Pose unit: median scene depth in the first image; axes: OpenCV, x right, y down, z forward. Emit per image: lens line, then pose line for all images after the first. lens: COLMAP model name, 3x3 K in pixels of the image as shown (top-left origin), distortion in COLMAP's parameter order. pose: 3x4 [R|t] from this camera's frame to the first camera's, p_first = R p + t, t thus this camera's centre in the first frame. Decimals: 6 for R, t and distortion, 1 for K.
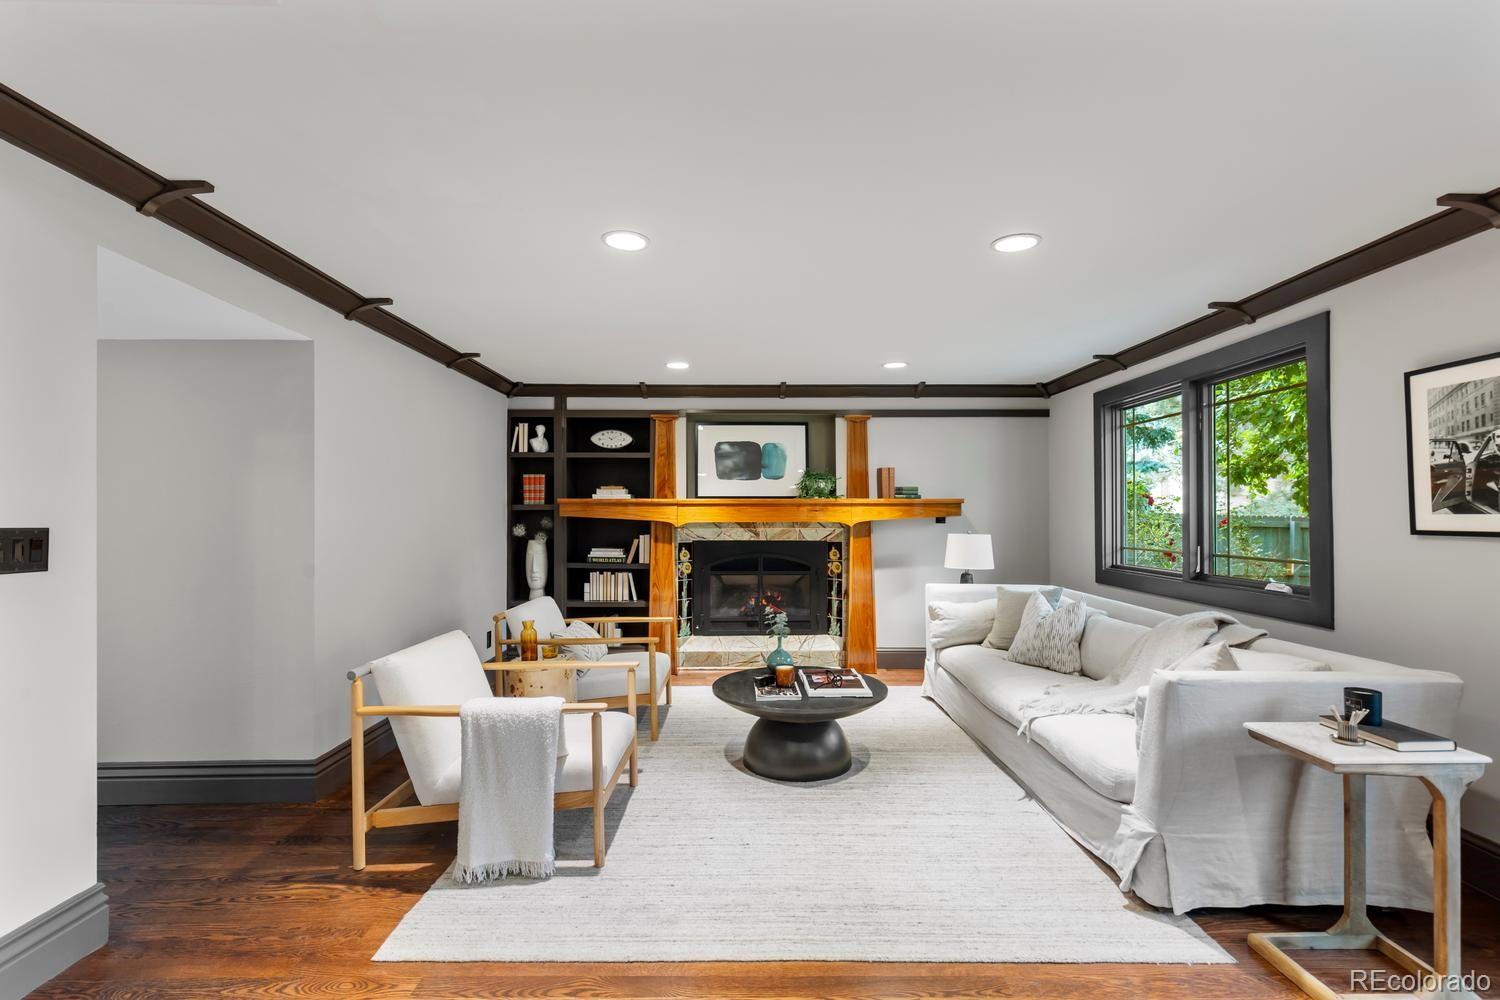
lens RADIAL K [[677.0, 0, 751.7], [0, 677.0, 507.9], [0, 0, 1]] dist [0.006004, 0.000279]
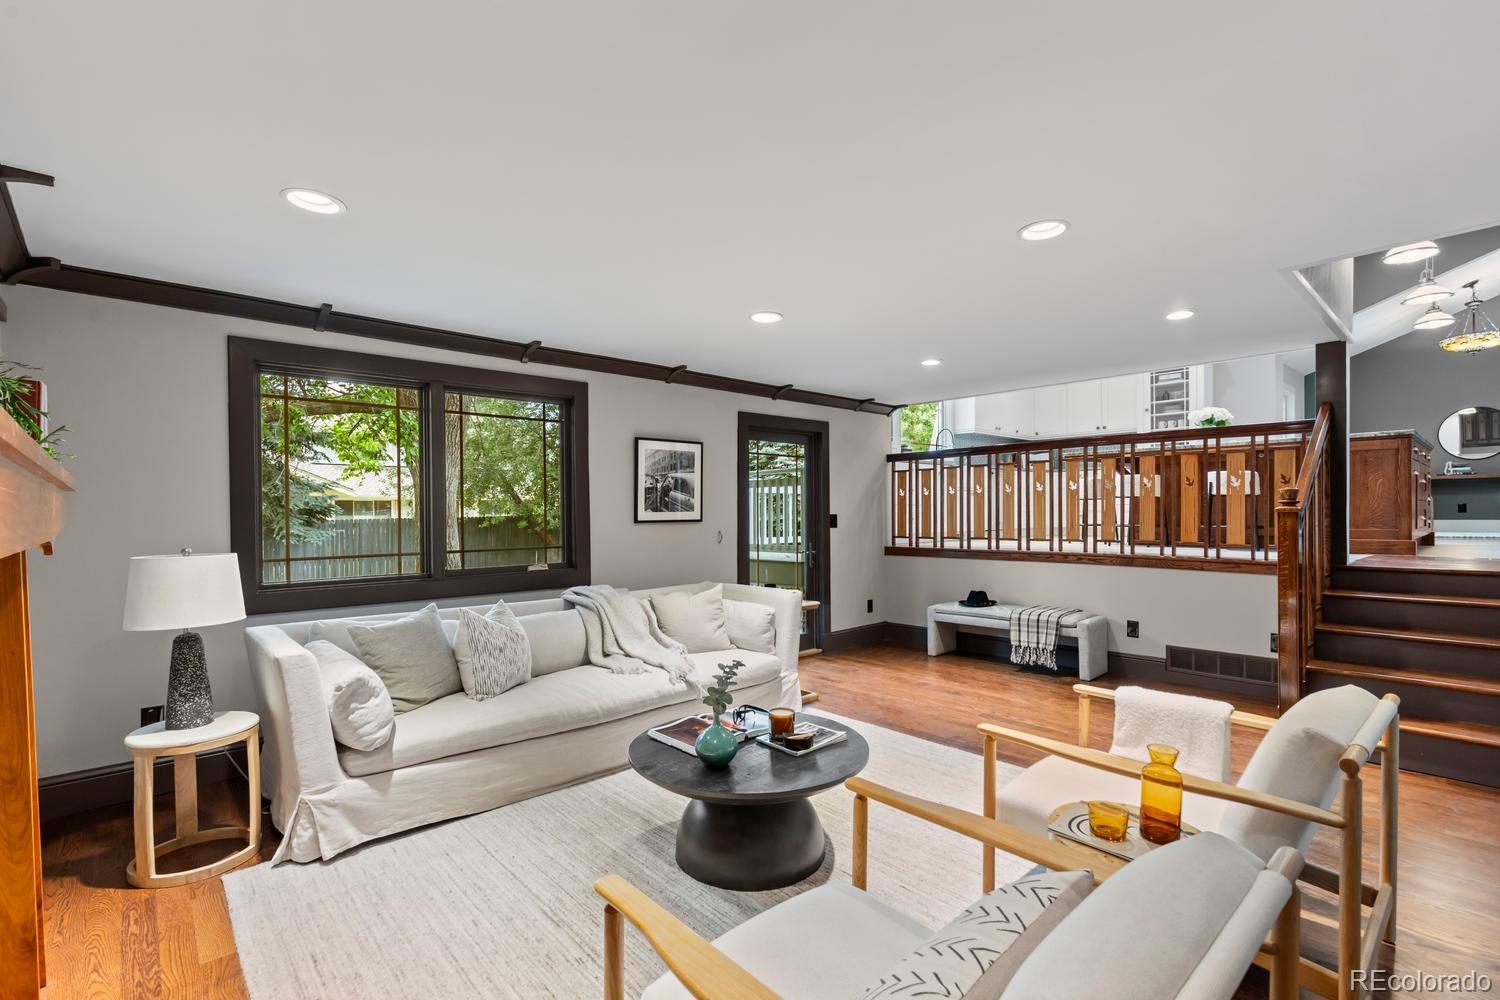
lens RADIAL K [[677.0, 0, 749.0], [0, 677.0, 509.4], [0, 0, 1]] dist [0.006004, 0.000279]
pose [[-0.663488, 0.004728, 0.748172, -0.377775], [-0.002364, 0.999962, -0.008416, 0.009665], [-0.748184, -0.007352, -0.663451, 1.181944]]
